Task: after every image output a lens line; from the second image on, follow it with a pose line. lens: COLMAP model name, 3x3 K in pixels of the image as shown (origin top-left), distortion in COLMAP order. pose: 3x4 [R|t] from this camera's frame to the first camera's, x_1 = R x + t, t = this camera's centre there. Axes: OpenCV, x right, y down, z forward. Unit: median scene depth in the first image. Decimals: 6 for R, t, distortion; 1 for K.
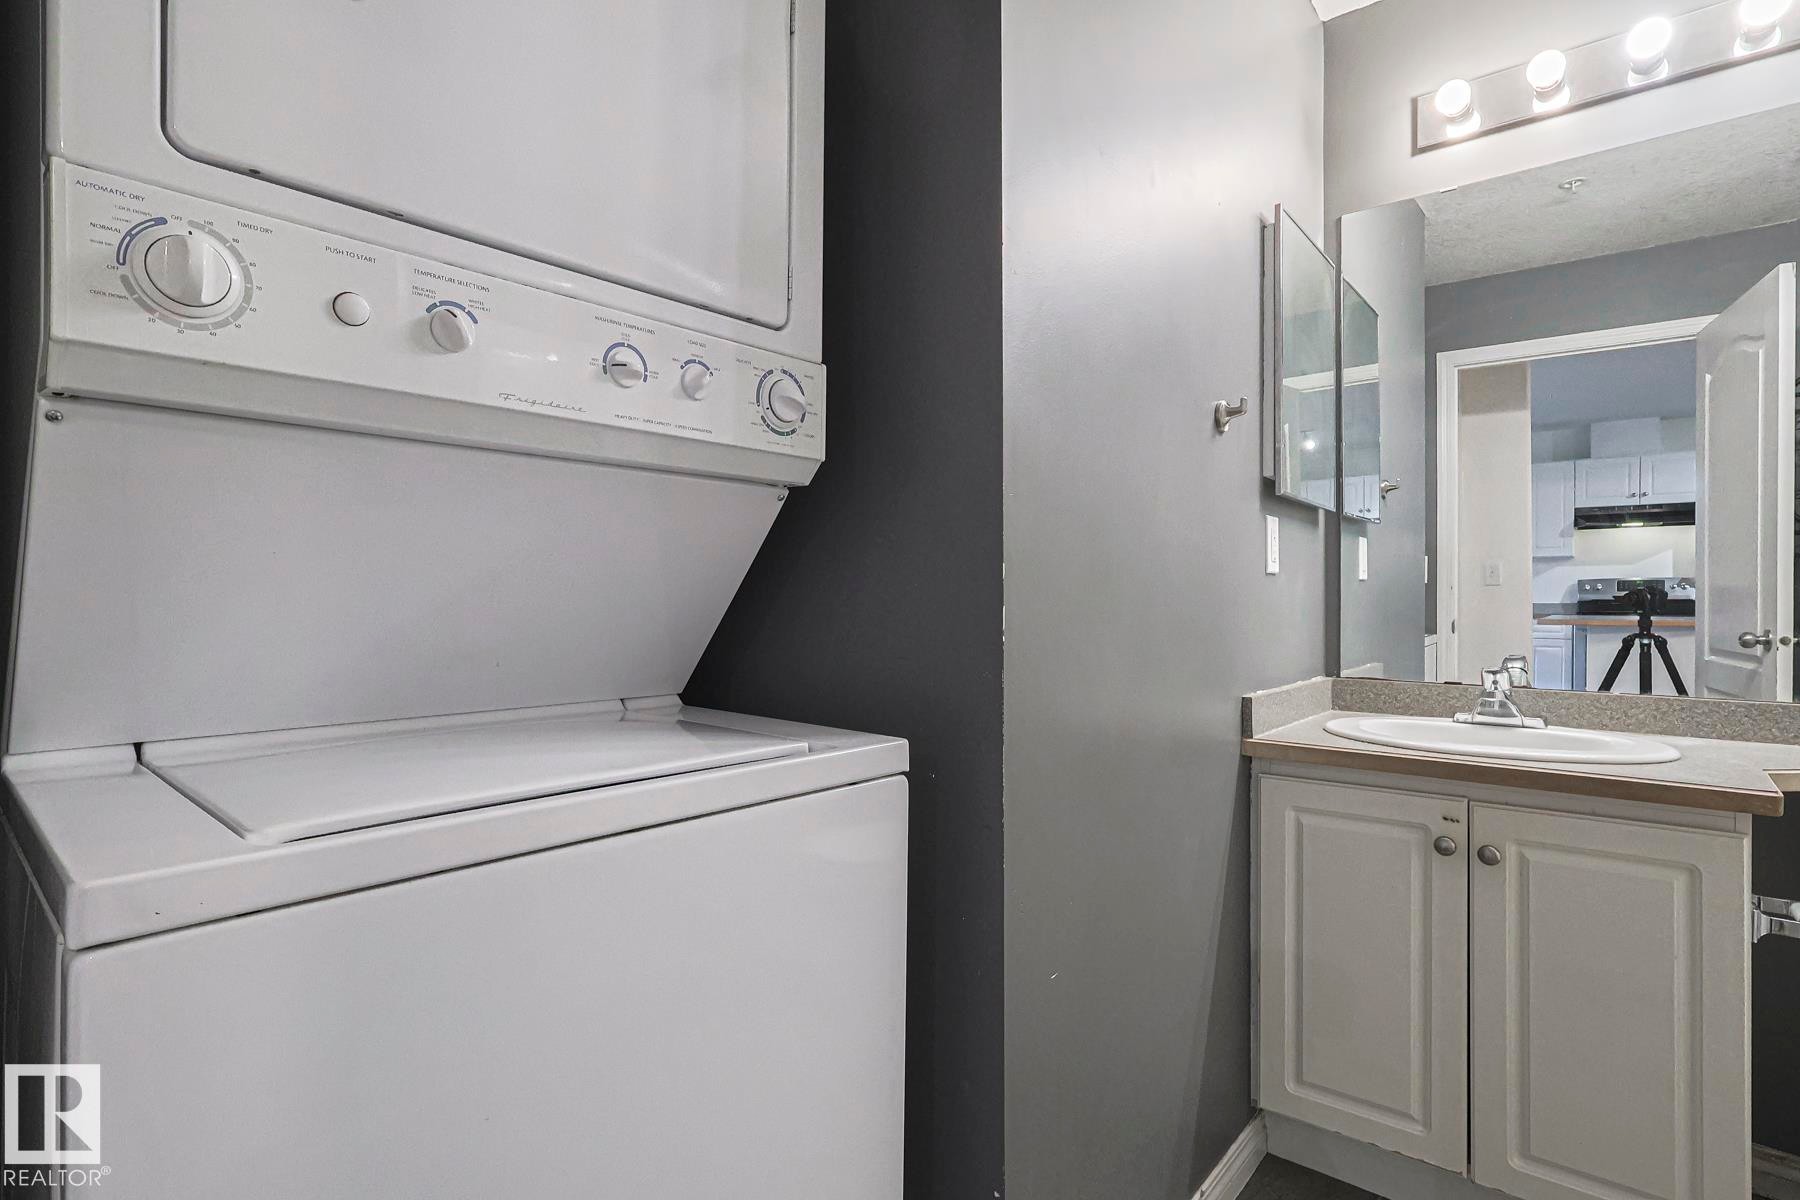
lens RADIAL K [[884.2, 0, 896.4], [0, 884.2, 596.3], [0, 0, 1]] dist [0.004145, -0.002285]
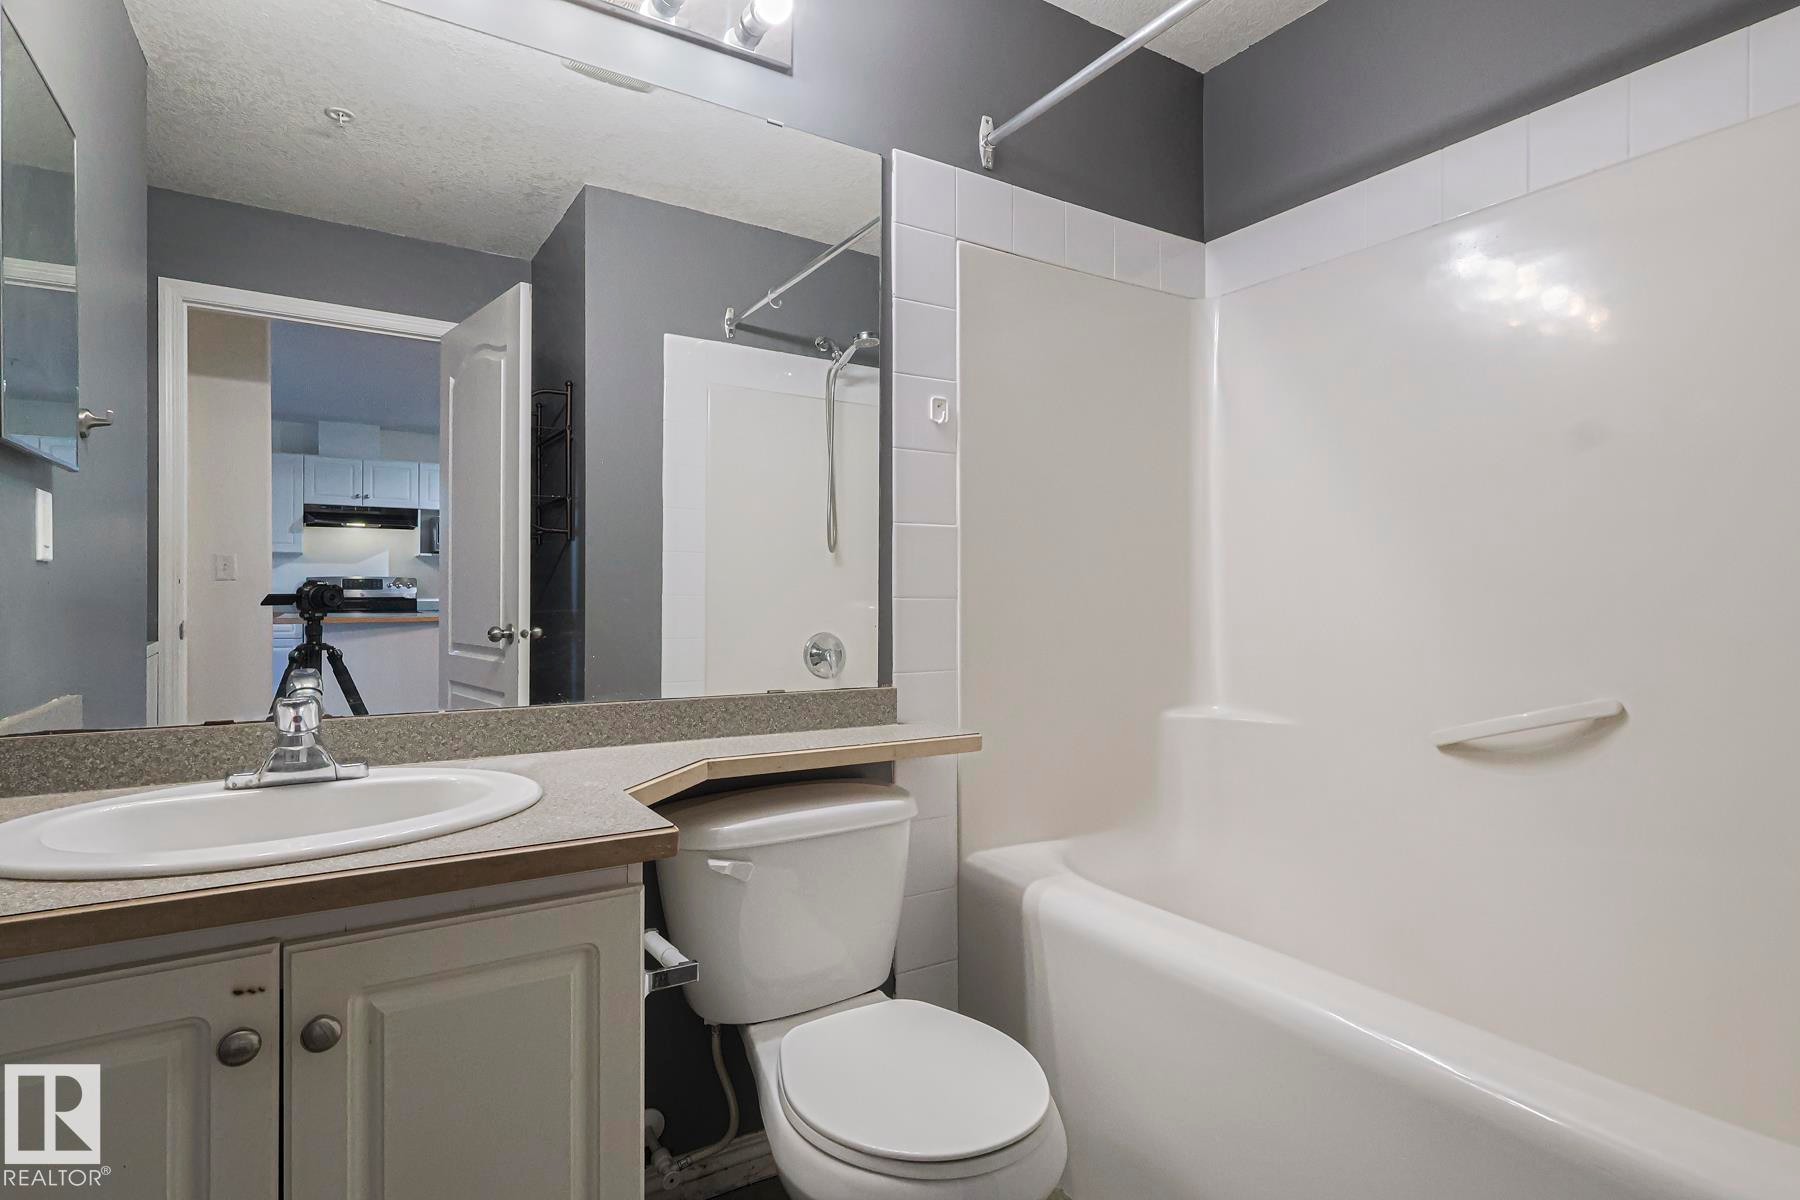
lens RADIAL K [[884.2, 0, 896.4], [0, 884.2, 596.3], [0, 0, 1]] dist [0.004145, -0.002285]
pose [[0.309148, 0.000362, 0.951014, 0.120517], [-0.002269, 0.999997, 0.000357, 0.003501], [-0.951011, -0.002269, 0.309148, 0.237154]]
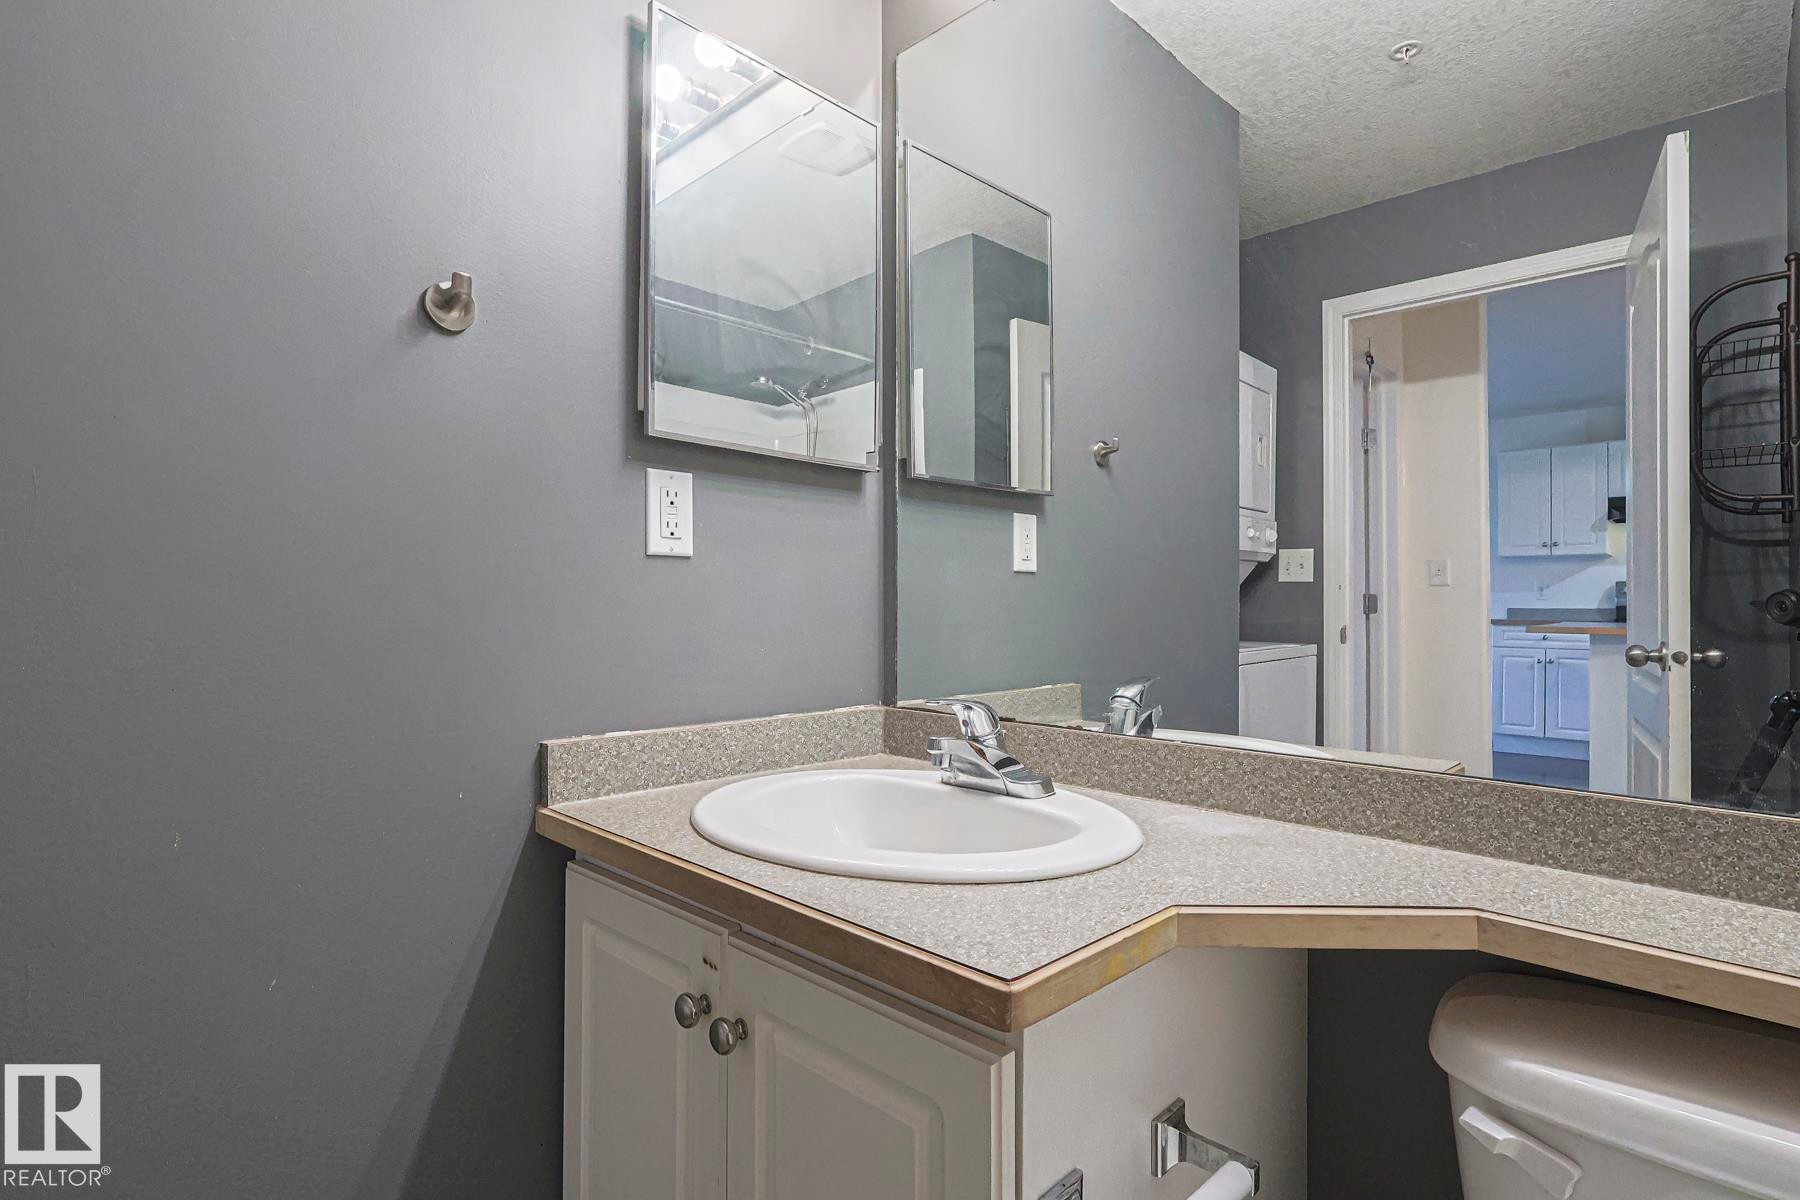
lens RADIAL K [[912.3, 0, 887.3], [0, 912.3, 591.9], [0, 0, 1]] dist [0.011199, -0.001076]
pose [[0.997650, 0.000840, -0.068510, 0.412972], [-0.001531, 0.999948, -0.010042, 0.005585], [0.068498, 0.010123, 0.997600, 0.211393]]
